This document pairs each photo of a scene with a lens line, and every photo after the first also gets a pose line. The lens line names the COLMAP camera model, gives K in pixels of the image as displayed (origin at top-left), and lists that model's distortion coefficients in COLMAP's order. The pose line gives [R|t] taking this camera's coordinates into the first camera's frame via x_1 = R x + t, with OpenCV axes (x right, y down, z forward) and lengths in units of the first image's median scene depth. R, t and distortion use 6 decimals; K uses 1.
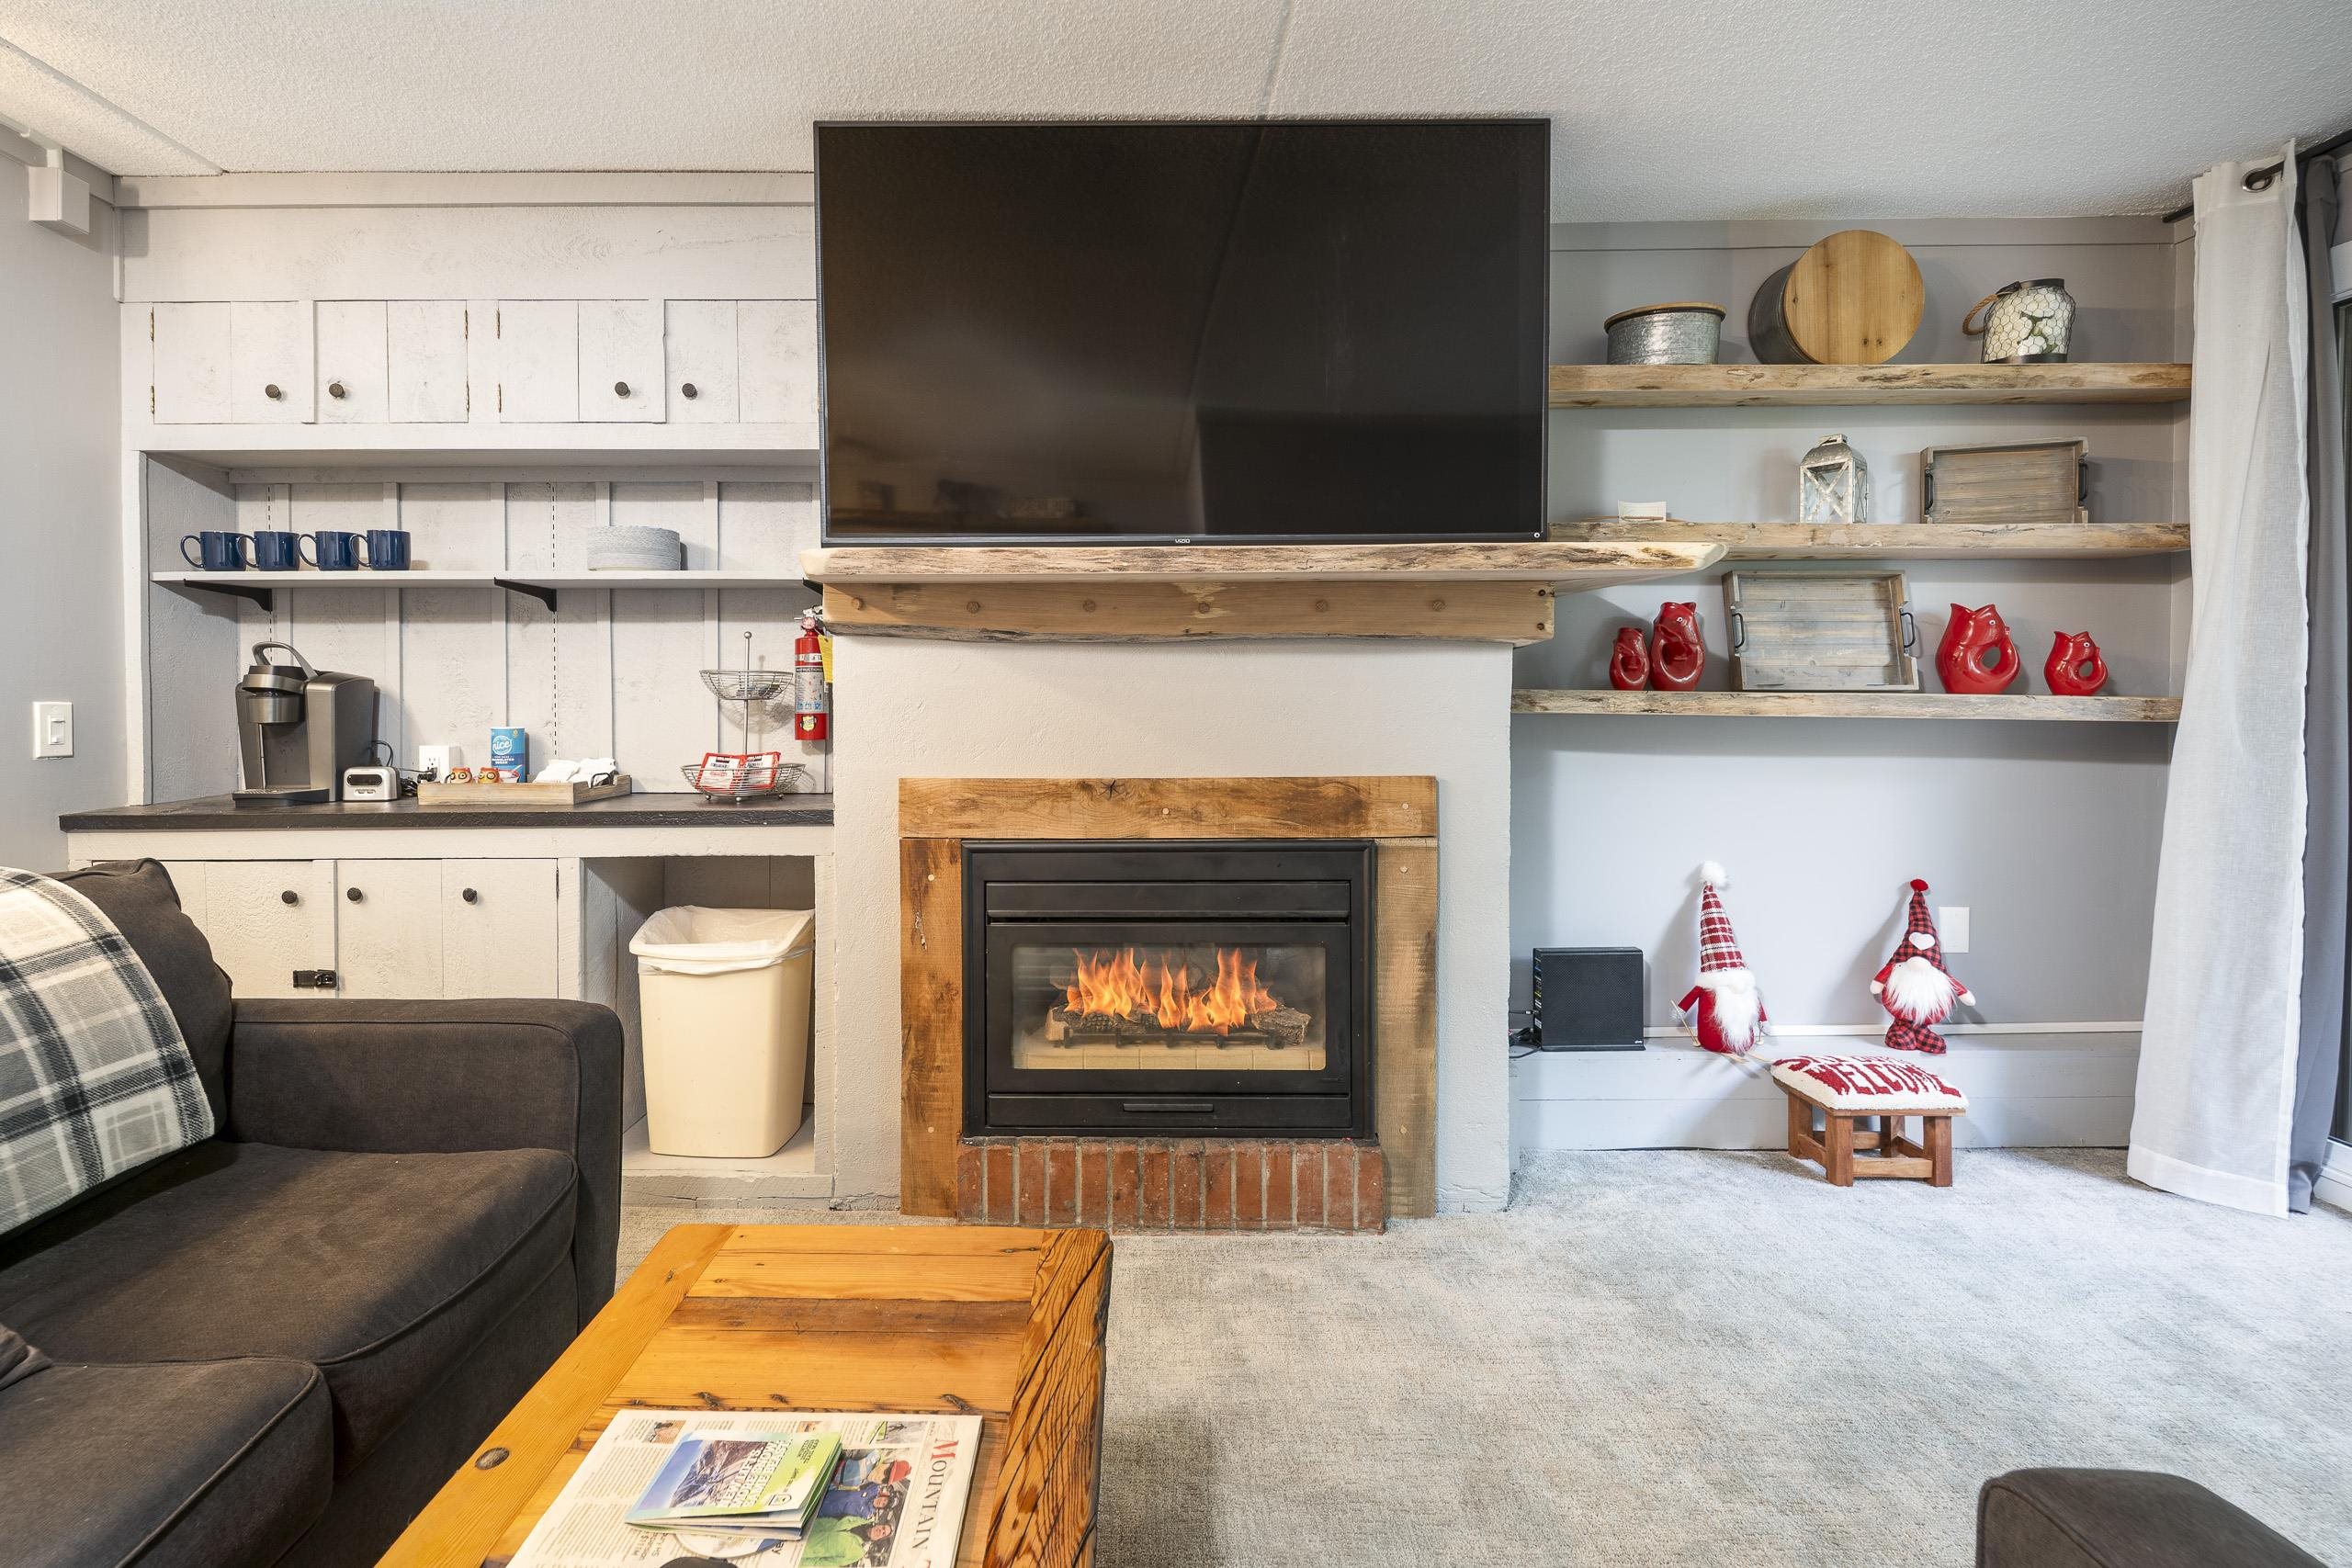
lens RADIAL K [[1052.5, 0, 1128.9], [0, 1052.5, 713.3], [0, 0, 1]] dist [0.010593, -0.003149]
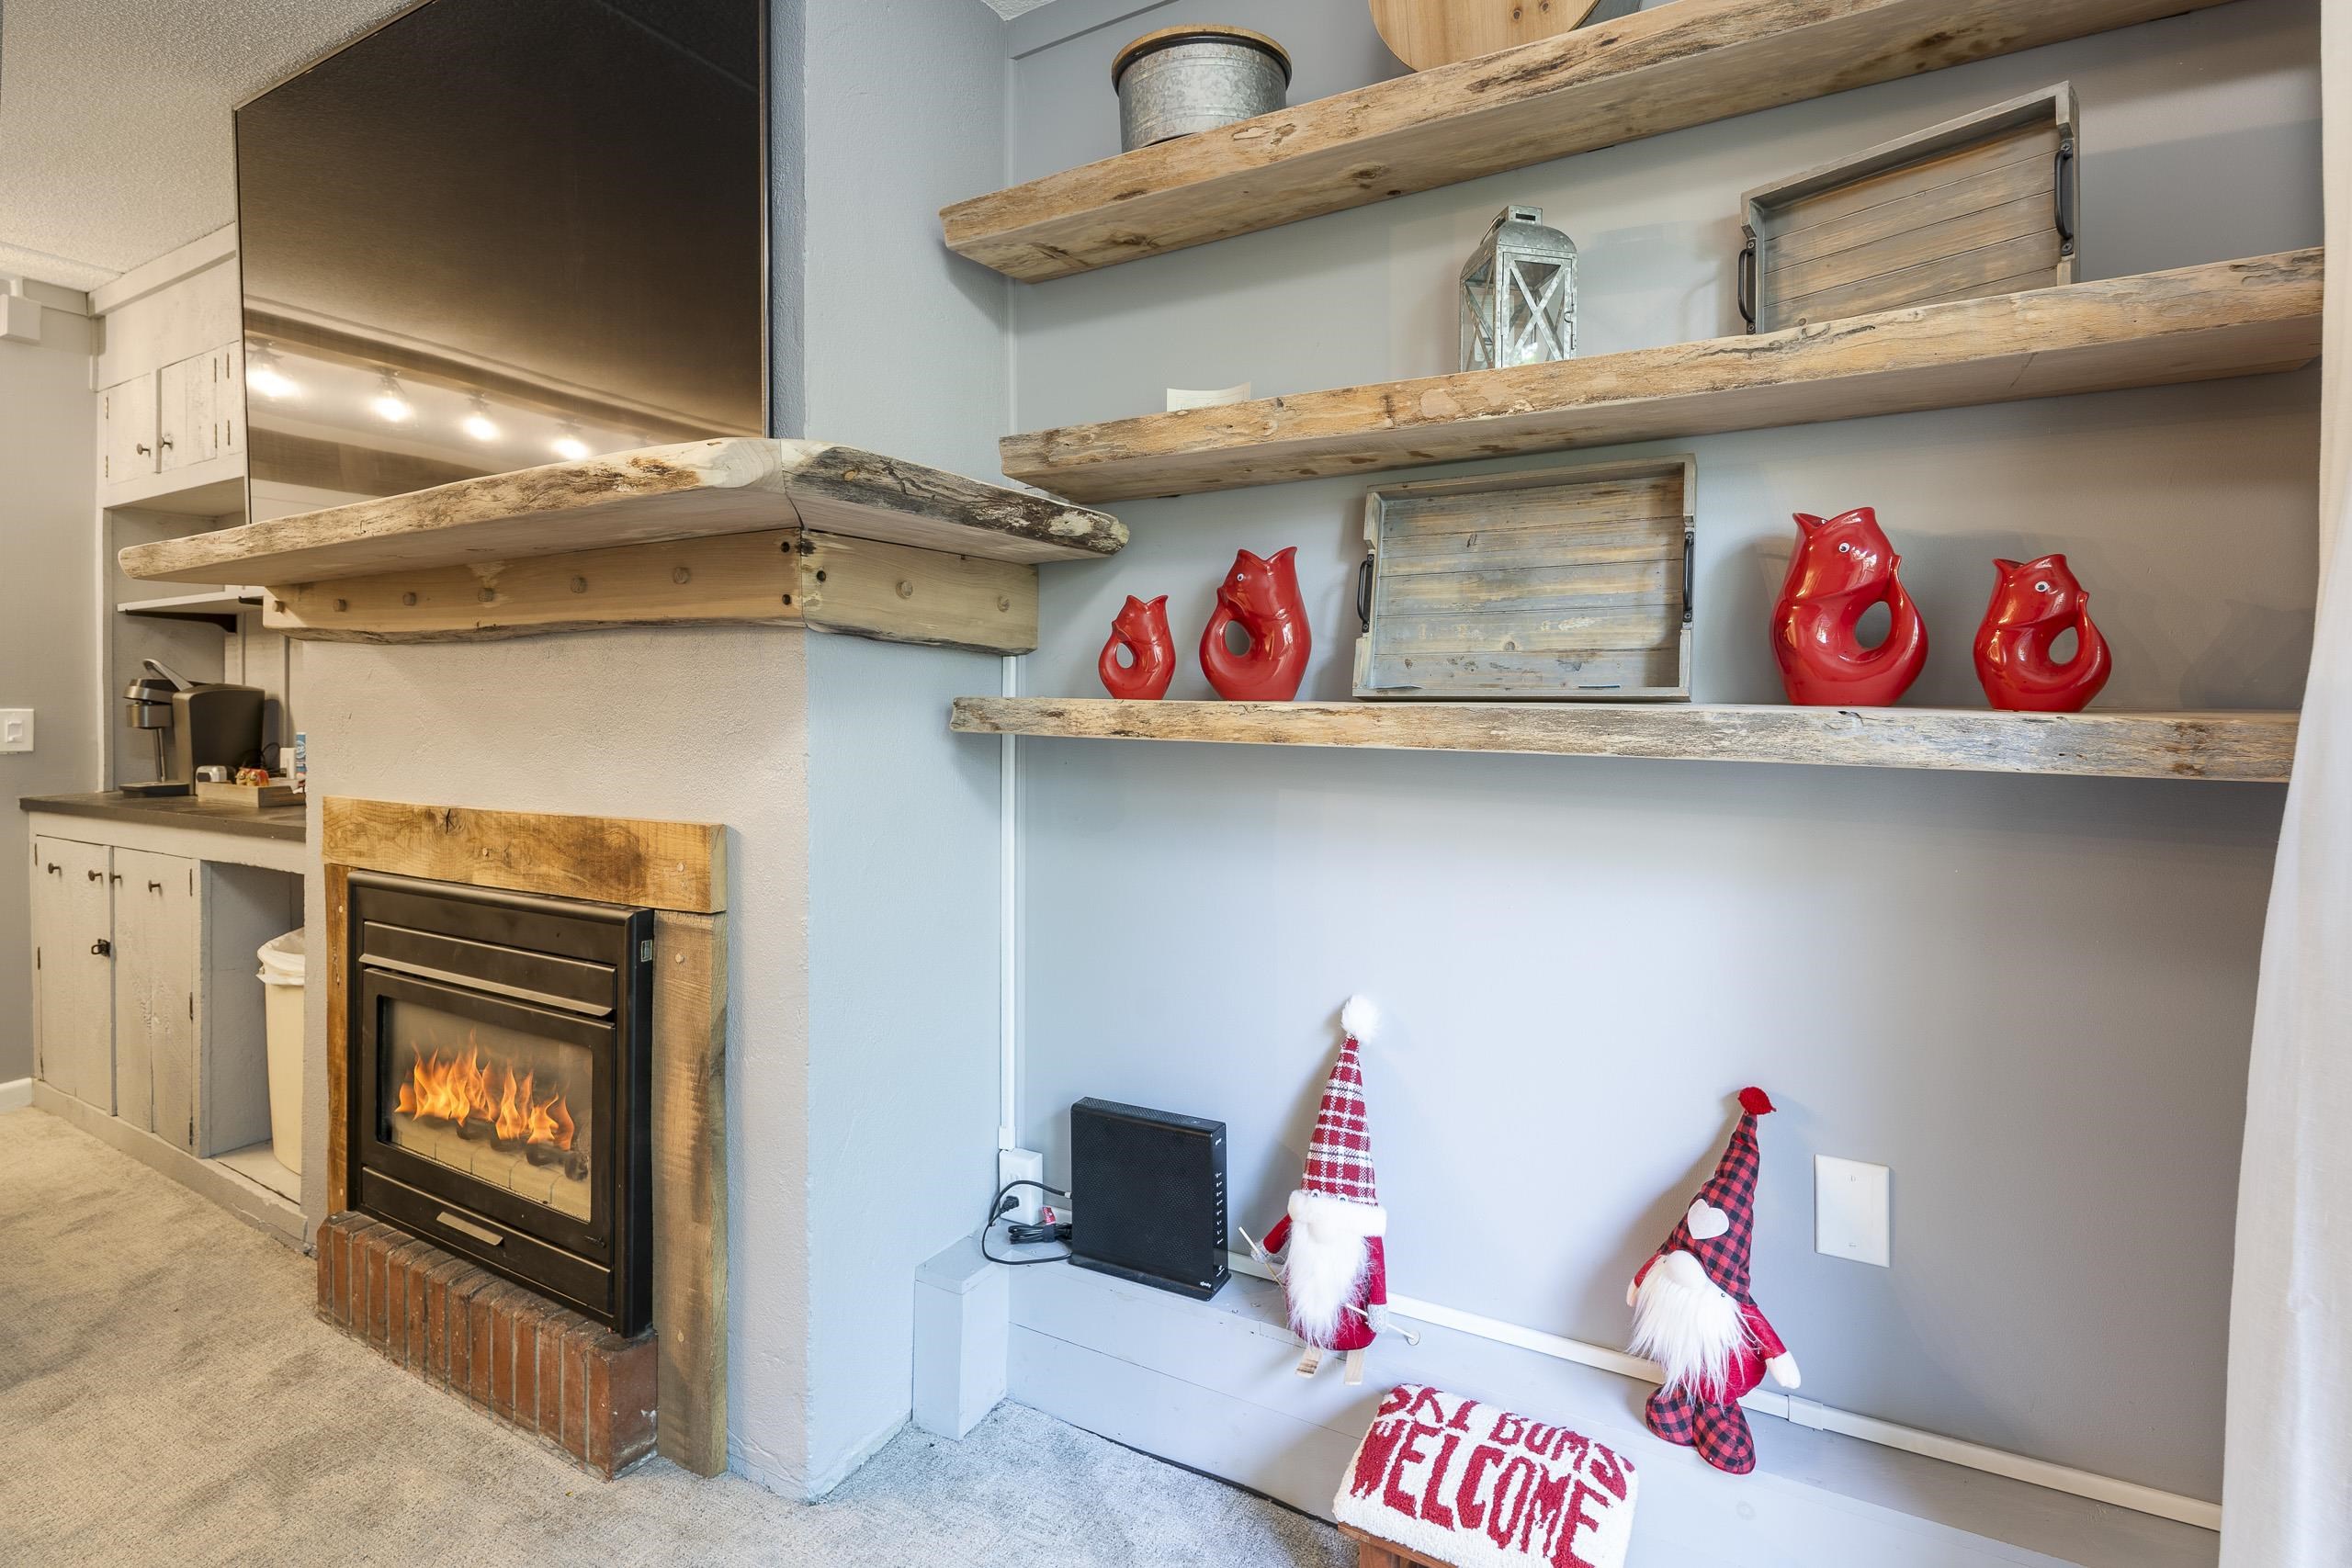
lens RADIAL K [[1052.5, 0, 1247.4], [0, 1052.5, 699.7], [0, 0, 1]] dist [0.010593, -0.003149]
pose [[0.888331, 0.000331, -0.459204, 0.878360], [-0.005746, 0.999929, -0.010396, -0.016370], [0.459168, 0.011874, 0.888270, 0.531981]]
